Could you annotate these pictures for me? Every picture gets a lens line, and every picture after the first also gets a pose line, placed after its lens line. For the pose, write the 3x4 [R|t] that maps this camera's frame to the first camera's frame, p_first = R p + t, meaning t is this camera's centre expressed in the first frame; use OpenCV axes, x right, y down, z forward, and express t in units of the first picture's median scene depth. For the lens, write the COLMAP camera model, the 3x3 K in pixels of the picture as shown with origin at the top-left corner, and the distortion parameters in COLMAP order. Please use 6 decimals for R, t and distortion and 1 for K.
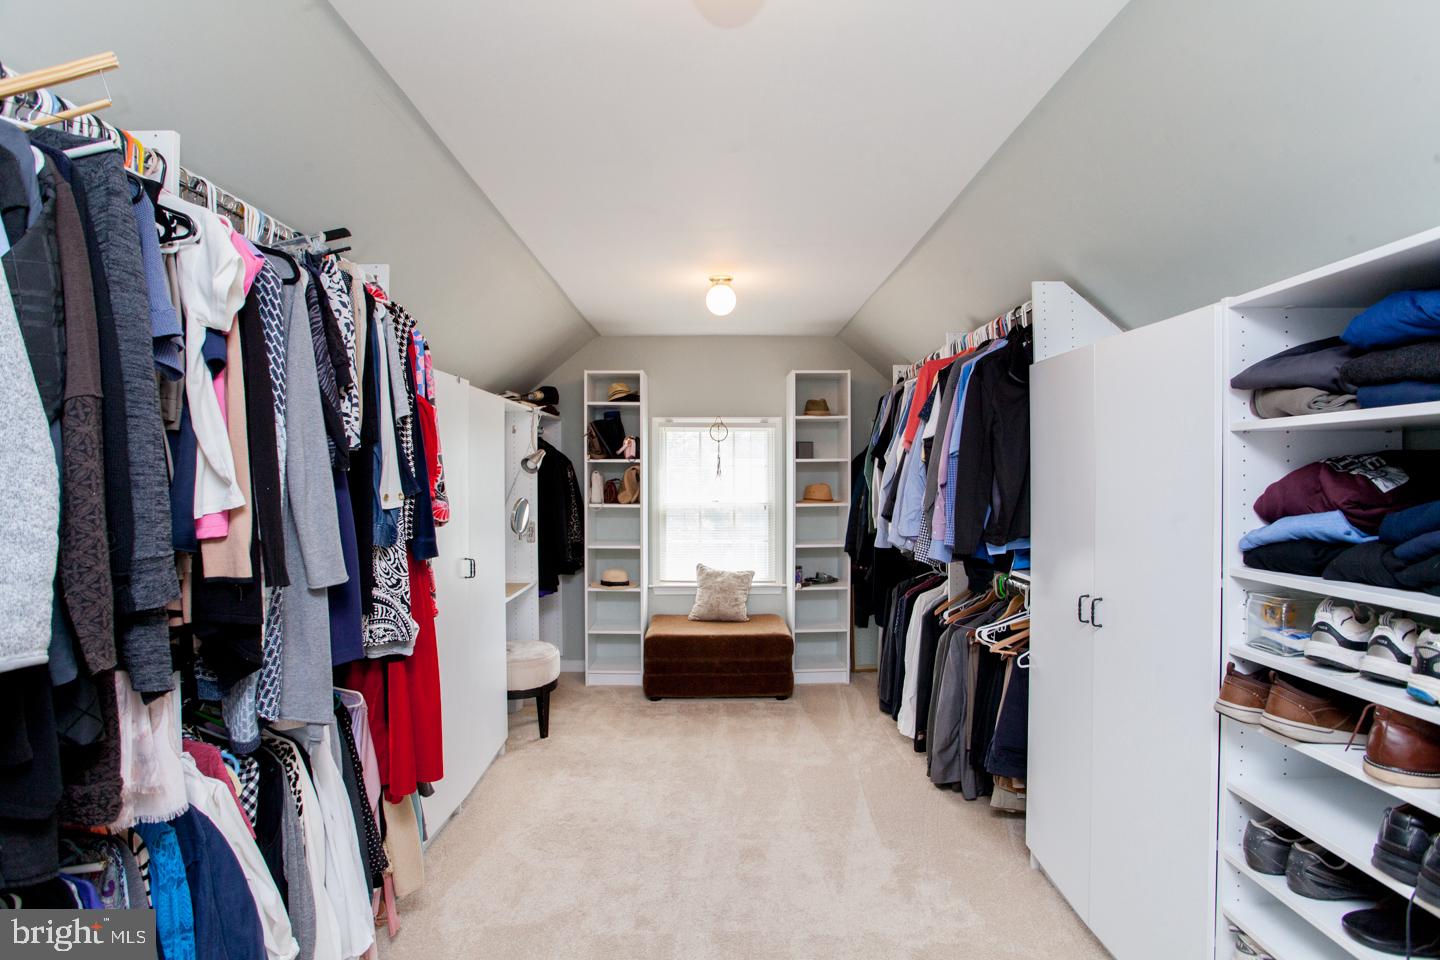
lens RADIAL K [[709.0, 0, 713.3], [0, 709.0, 476.6], [0, 0, 1]] dist [-0.074878, 0.045751]
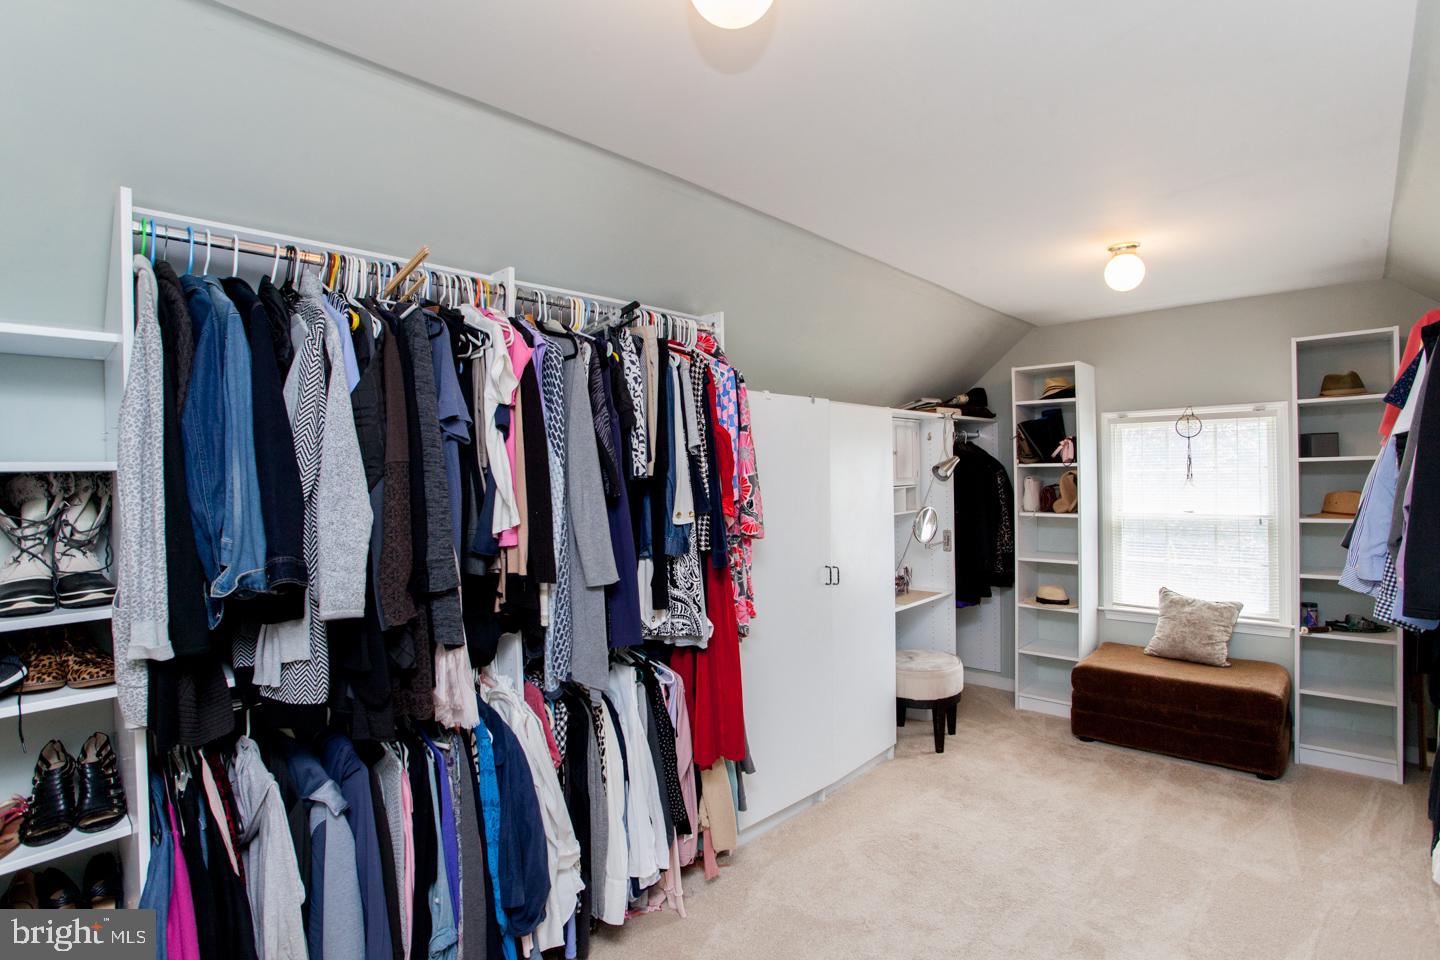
lens RADIAL K [[721.9, 0, 724.0], [0, 721.9, 470.8], [0, 0, 1]] dist [-0.078514, 0.037545]
pose [[0.726279, -0.012151, -0.687293, 0.202125], [0.012771, 0.999910, -0.004183, -0.018073], [0.687282, -0.005739, 0.726368, 0.067216]]
